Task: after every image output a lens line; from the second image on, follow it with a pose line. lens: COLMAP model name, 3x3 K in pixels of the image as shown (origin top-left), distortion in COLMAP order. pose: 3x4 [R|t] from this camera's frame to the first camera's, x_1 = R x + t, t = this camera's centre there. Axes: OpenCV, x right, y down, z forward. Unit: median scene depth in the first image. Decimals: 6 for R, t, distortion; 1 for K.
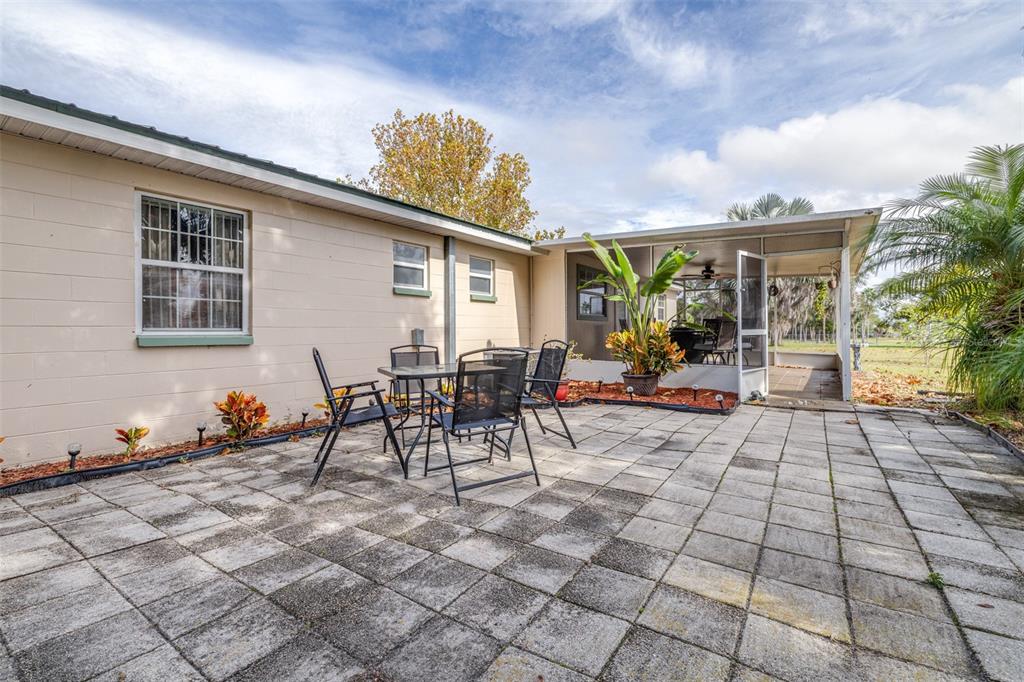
lens RADIAL K [[435.0, 0, 512.0], [0, 435.0, 341.0], [0, 0, 1]] dist [0.000651, -0.000860]
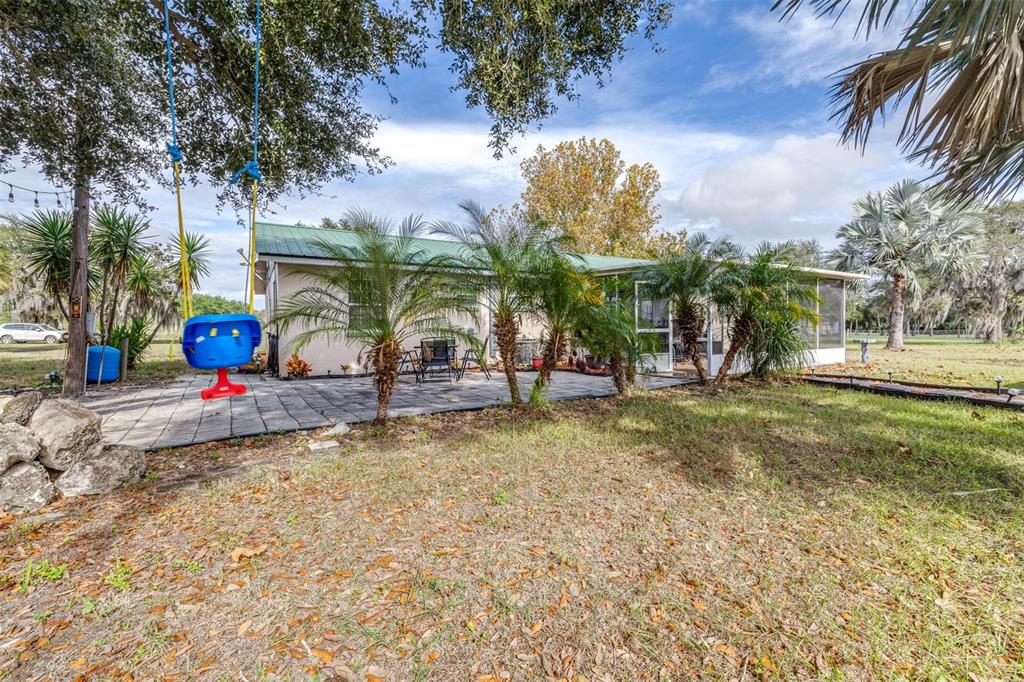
lens RADIAL K [[435.0, 0, 512.0], [0, 435.0, 341.0], [0, 0, 1]] dist [0.000651, -0.000860]
pose [[0.914141, 0.010142, -0.405270, 0.160372], [-0.003995, 0.999864, 0.016012, -0.001880], [0.405377, -0.013018, 0.914057, -0.146408]]
